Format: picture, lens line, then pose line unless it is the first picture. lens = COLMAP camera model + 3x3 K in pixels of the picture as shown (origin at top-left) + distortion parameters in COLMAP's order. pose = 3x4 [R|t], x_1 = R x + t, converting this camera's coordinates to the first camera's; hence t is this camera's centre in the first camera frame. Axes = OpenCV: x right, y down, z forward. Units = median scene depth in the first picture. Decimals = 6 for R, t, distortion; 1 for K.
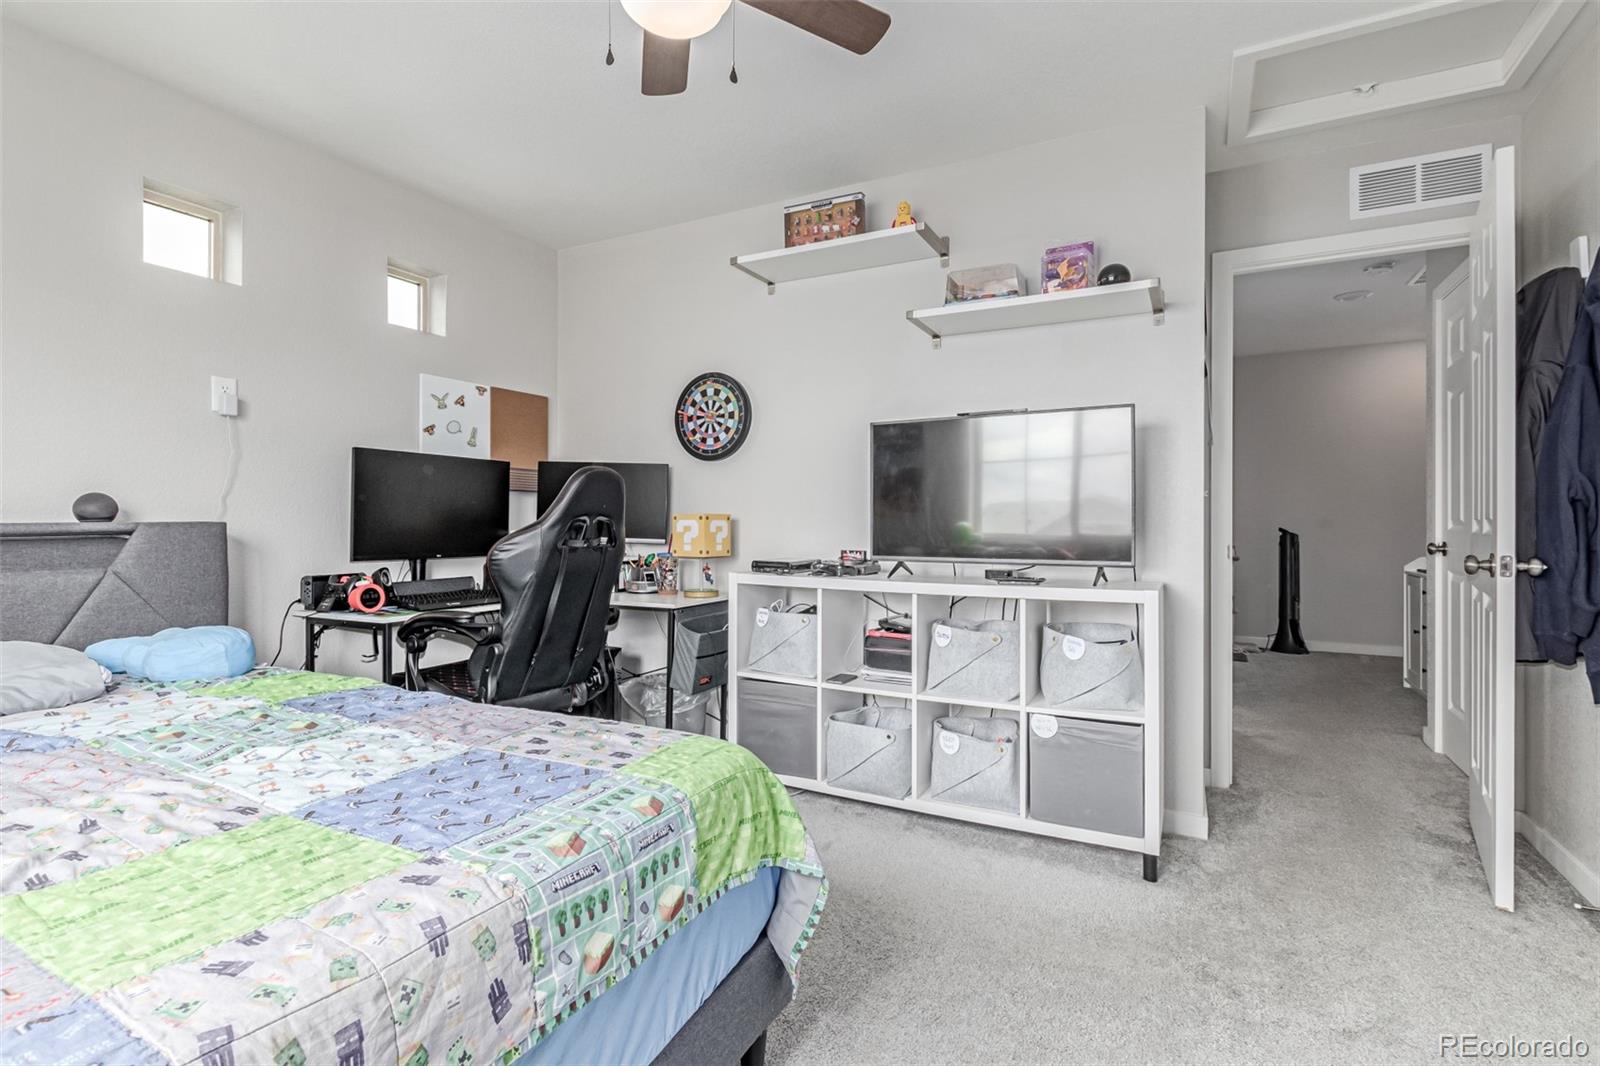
lens RADIAL K [[736.0, 0, 791.3], [0, 736.0, 520.5], [0, 0, 1]] dist [0.004668, -0.000789]
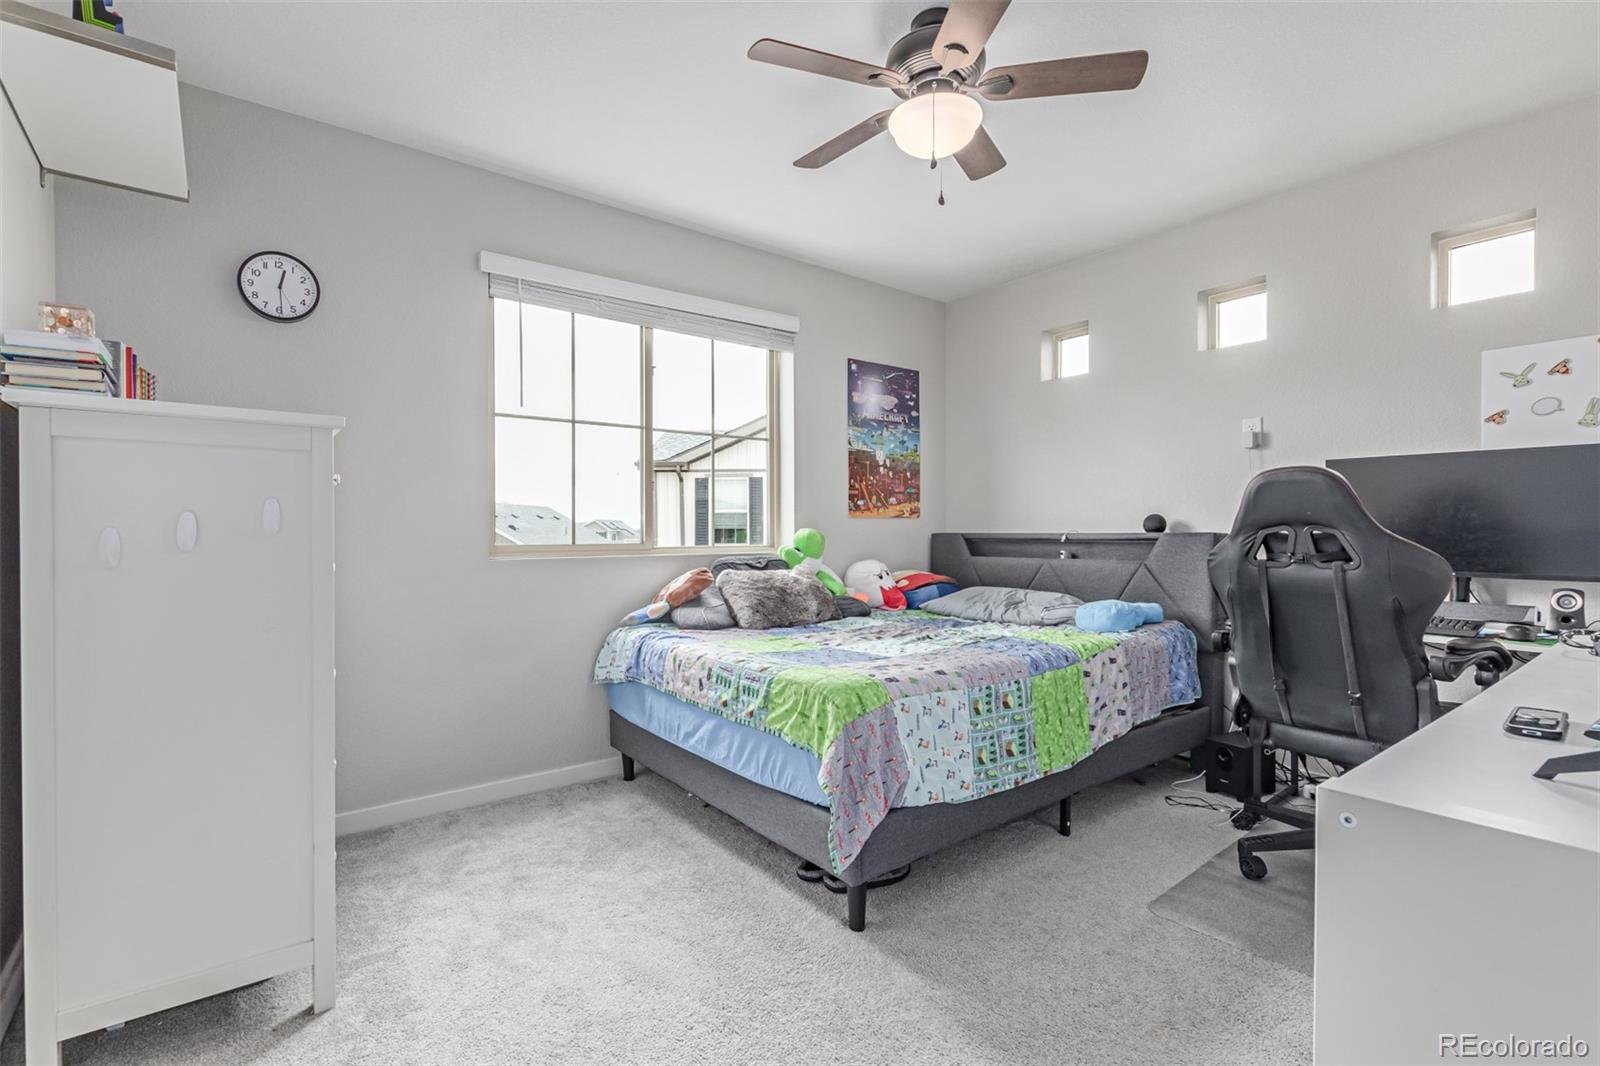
lens RADIAL K [[736.0, 0, 792.1], [0, 736.0, 537.2], [0, 0, 1]] dist [0.004668, -0.000789]
pose [[-0.393322, 0.005359, -0.919385, 0.893776], [-0.002011, 0.999976, 0.006689, 0.003506], [0.919398, 0.004480, -0.393302, 1.002102]]
